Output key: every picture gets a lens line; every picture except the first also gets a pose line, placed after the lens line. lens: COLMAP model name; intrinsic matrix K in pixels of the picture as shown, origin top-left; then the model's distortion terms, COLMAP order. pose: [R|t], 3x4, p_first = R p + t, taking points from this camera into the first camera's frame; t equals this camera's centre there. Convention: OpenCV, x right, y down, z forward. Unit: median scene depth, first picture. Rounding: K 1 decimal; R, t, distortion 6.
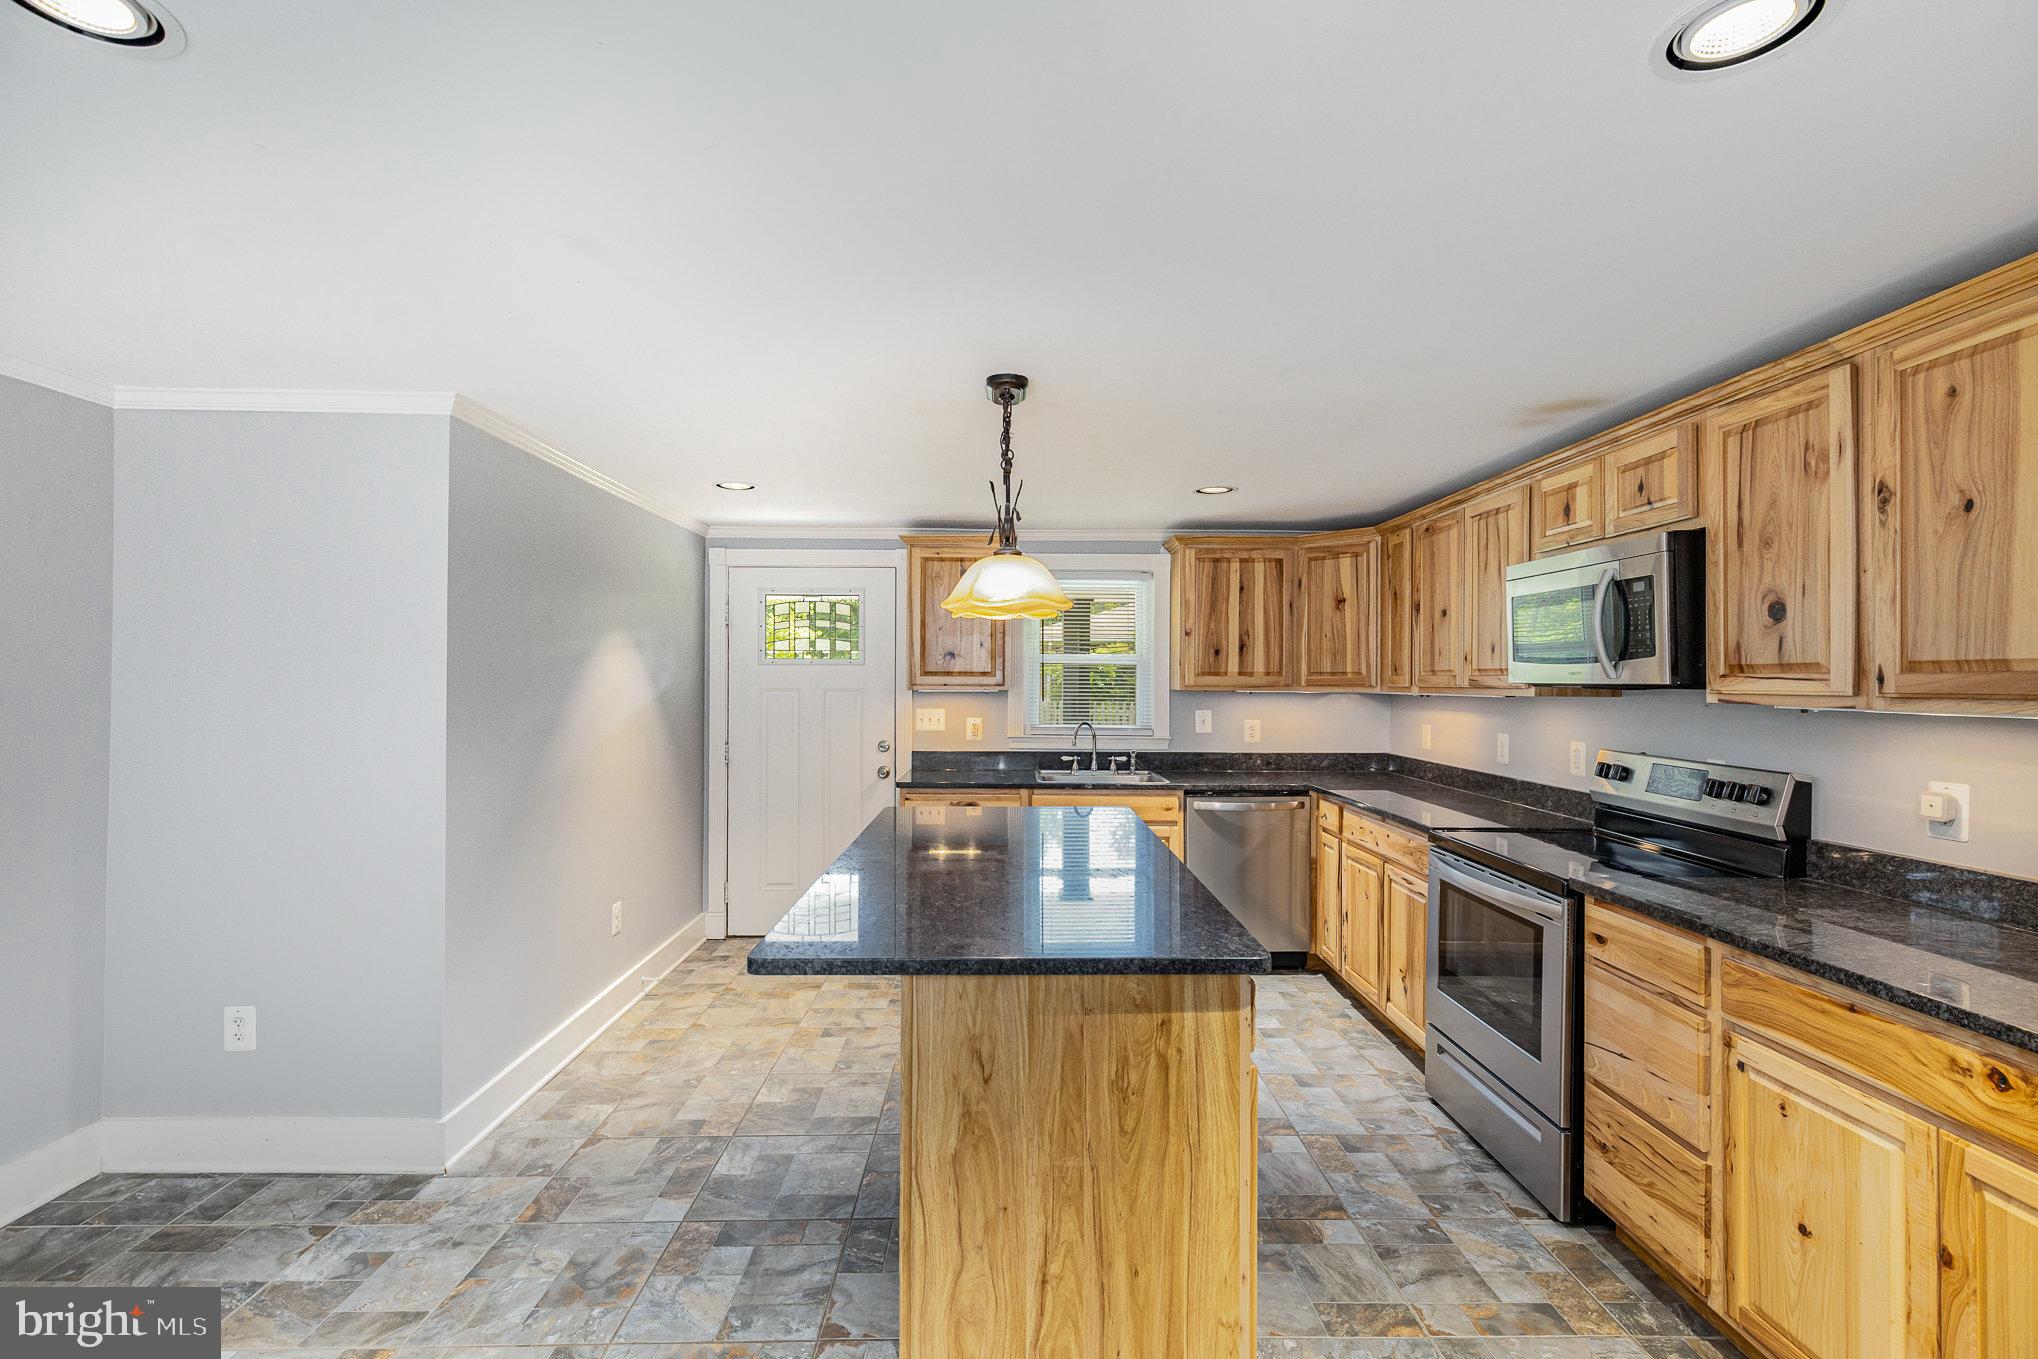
lens RADIAL K [[917.8, 0, 1019.0], [0, 917.8, 679.5], [0, 0, 1]] dist [0.005841, -0.000533]
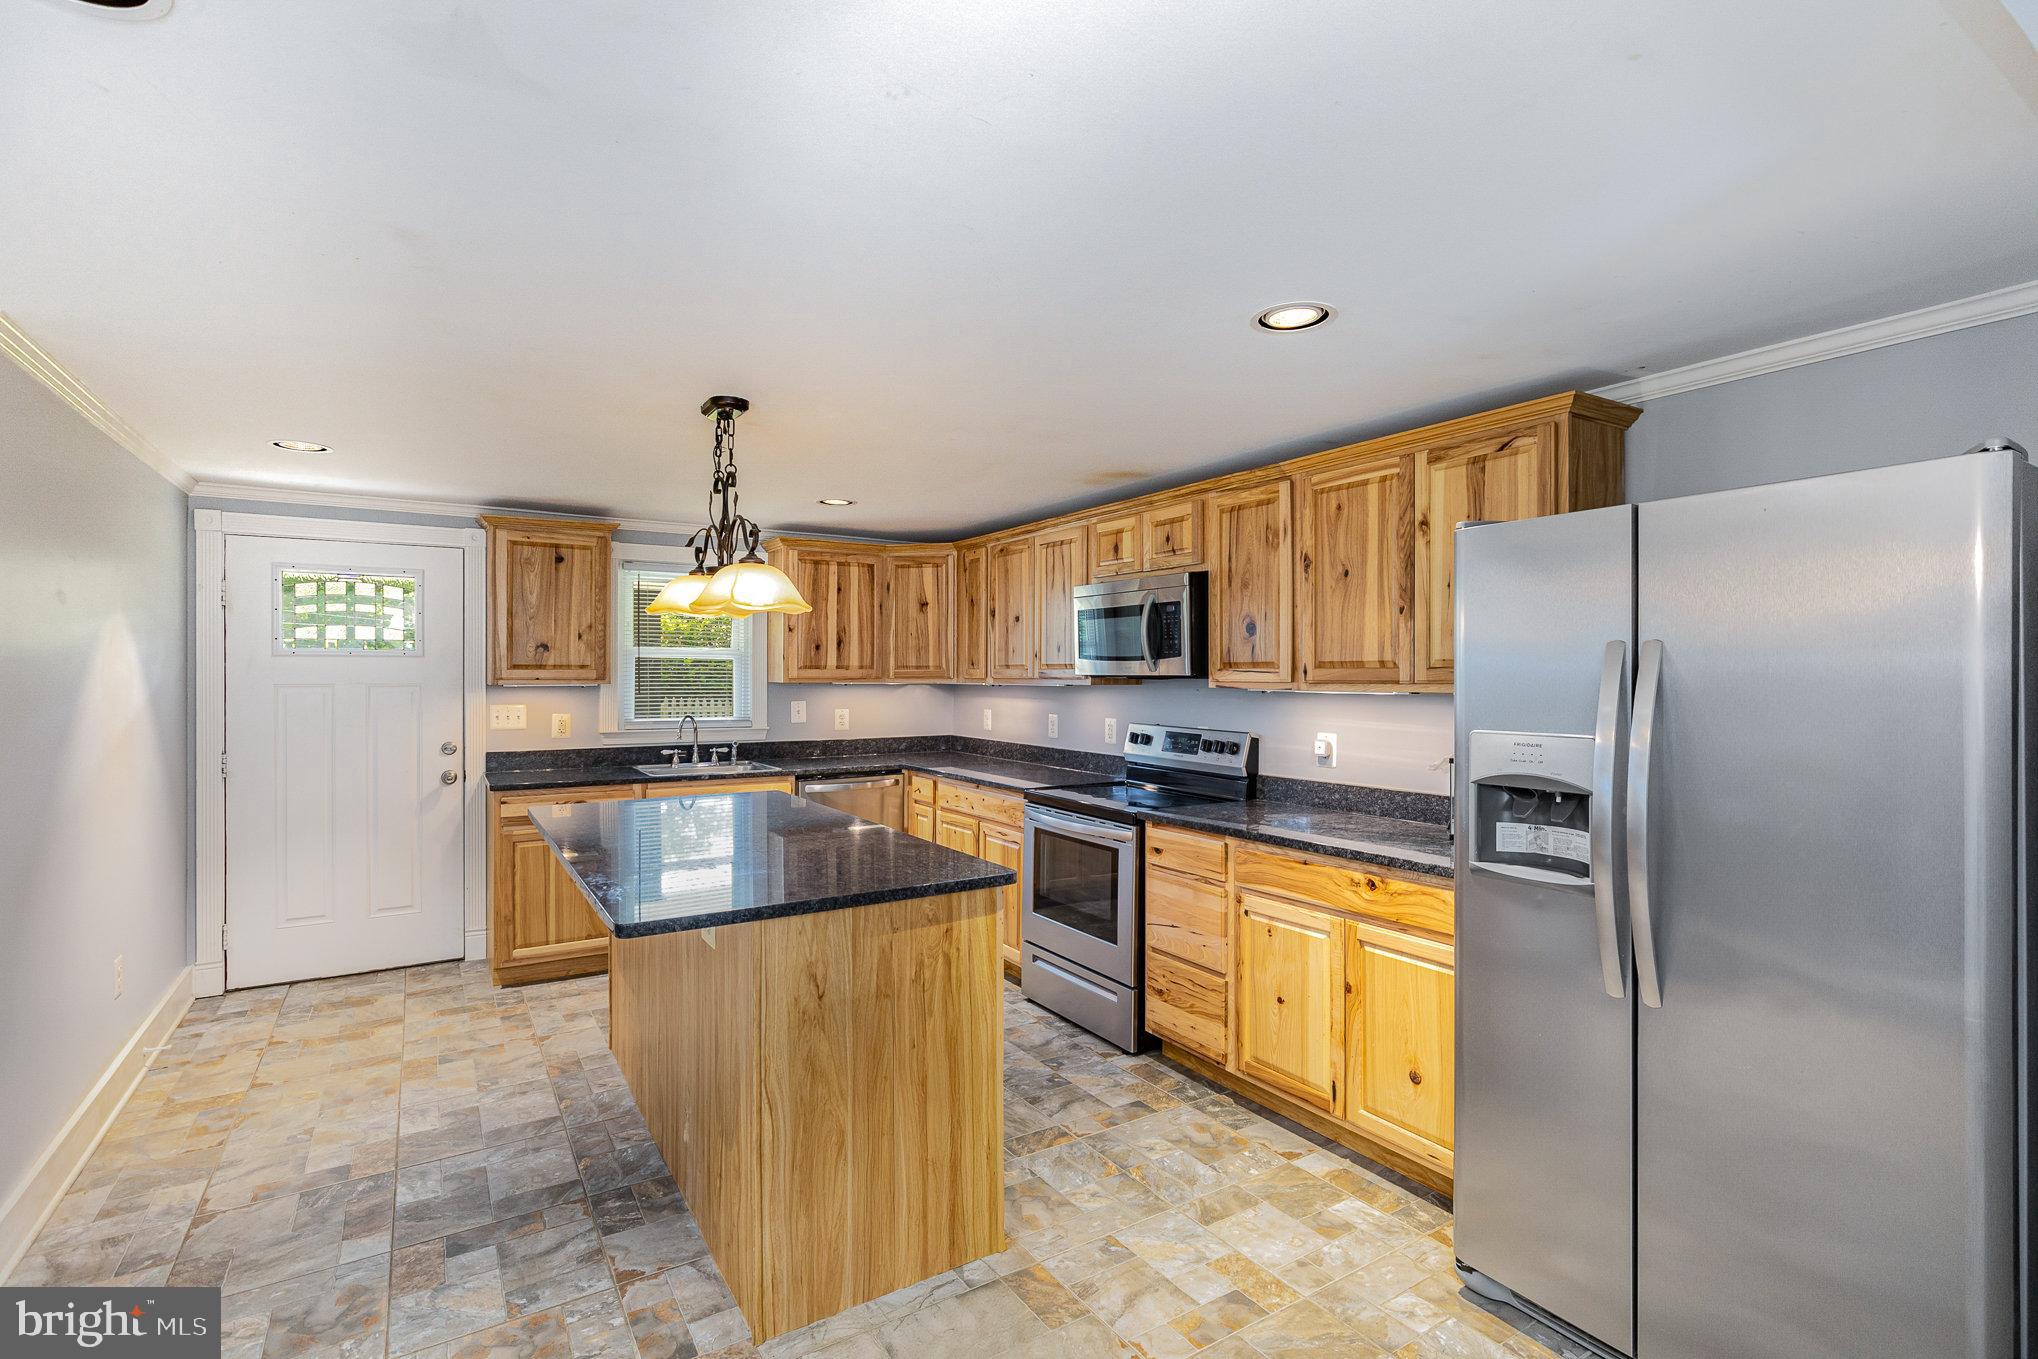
lens RADIAL K [[945.7, 0, 1022.5], [0, 945.7, 678.1], [0, 0, 1]] dist [-0.002223, -0.000495]
pose [[0.853162, -0.005669, 0.521616, -0.303417], [0.002029, 0.999969, 0.007550, -0.002446], [-0.521643, -0.005383, 0.853147, -0.150052]]
